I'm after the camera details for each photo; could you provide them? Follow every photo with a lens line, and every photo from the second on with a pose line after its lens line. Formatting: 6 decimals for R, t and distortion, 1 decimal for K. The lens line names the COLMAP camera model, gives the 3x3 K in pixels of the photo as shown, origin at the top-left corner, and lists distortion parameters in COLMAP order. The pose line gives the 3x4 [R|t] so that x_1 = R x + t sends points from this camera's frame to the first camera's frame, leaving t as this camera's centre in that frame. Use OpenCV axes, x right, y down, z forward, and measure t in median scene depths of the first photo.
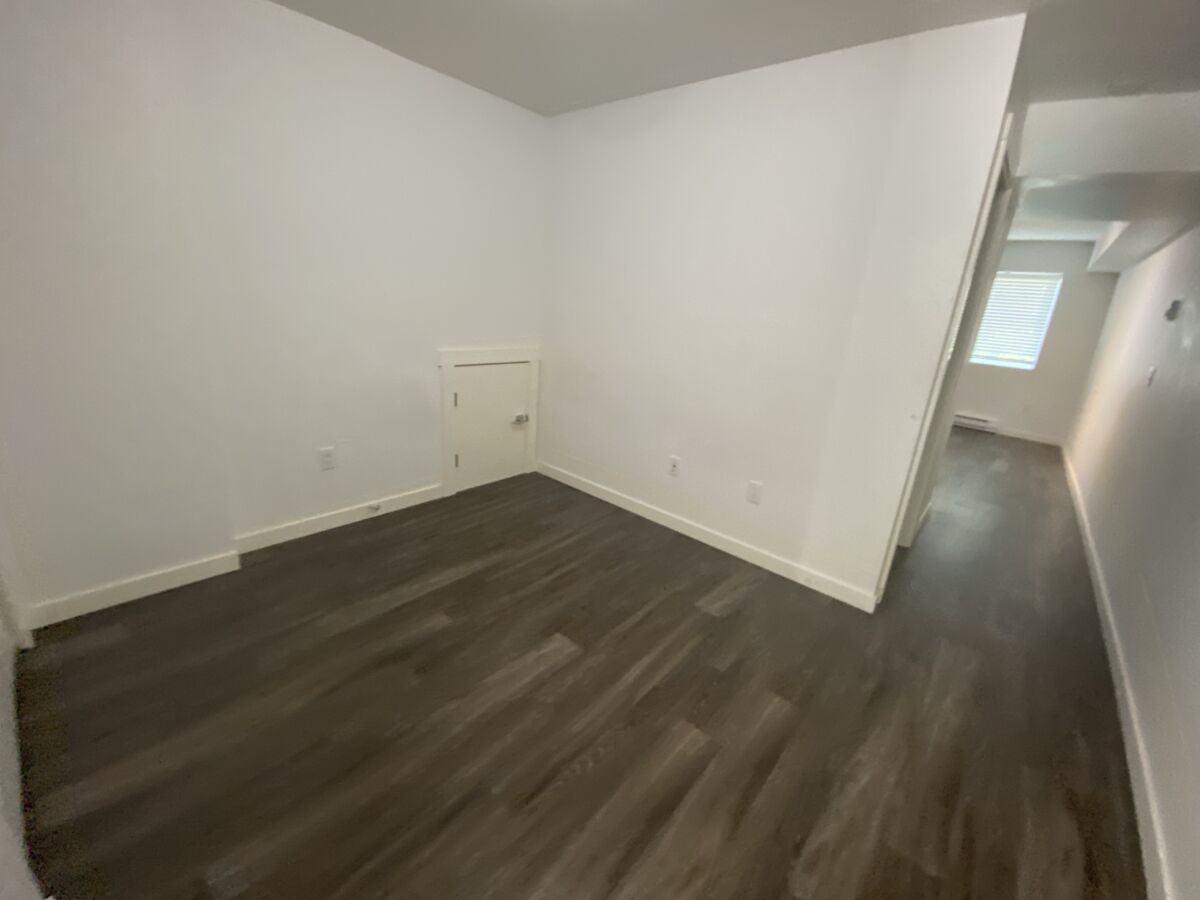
lens RADIAL K [[487.5, 0, 600.0], [0, 487.5, 450.0], [0, 0, 1]] dist [0.018061, -0.016978]
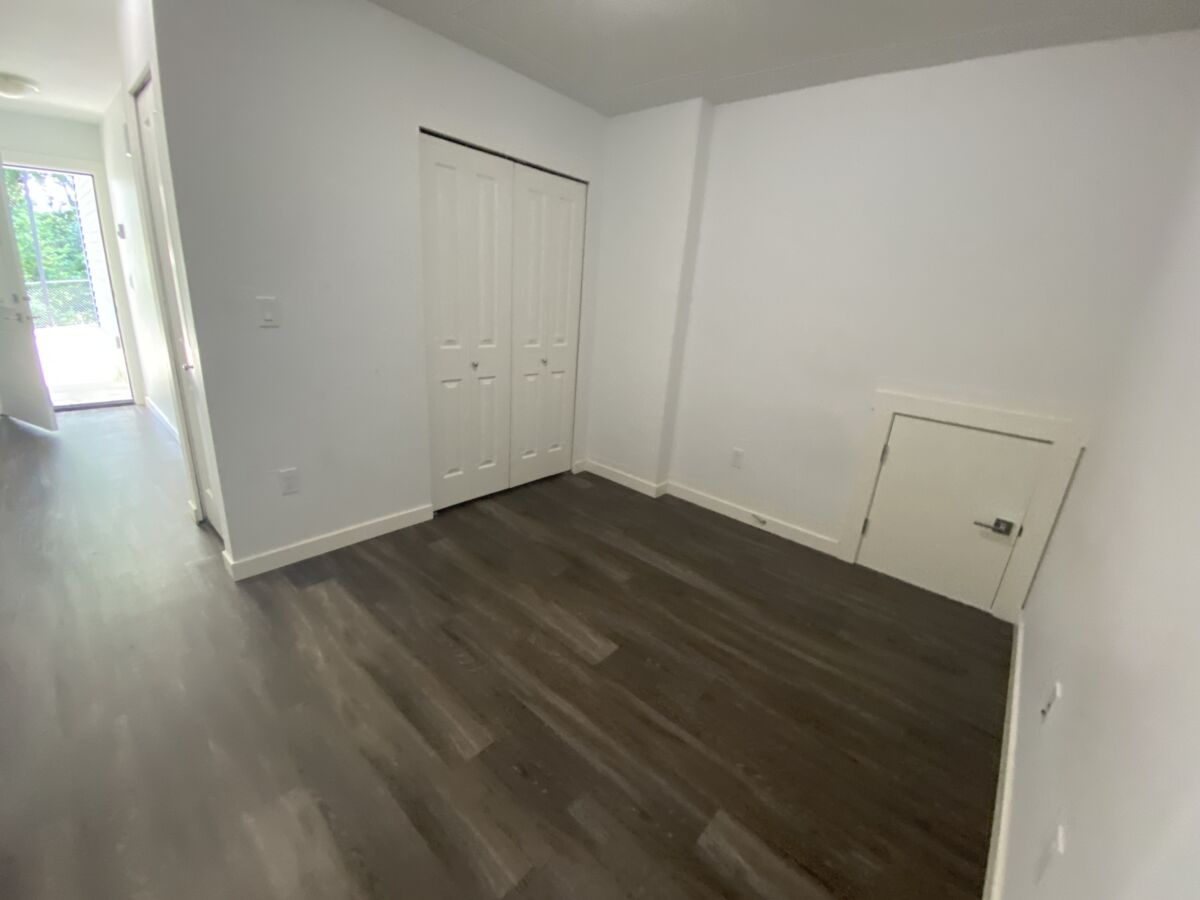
lens RADIAL K [[485.2, 0, 600.0], [0, 485.2, 450.0], [0, 0, 1]] dist [-0.002083, -0.010690]
pose [[-0.012511, 0.231450, -0.972766, 0.803000], [-0.372172, 0.901868, 0.219368, -0.181892], [0.928079, 0.364781, 0.074856, 0.803430]]
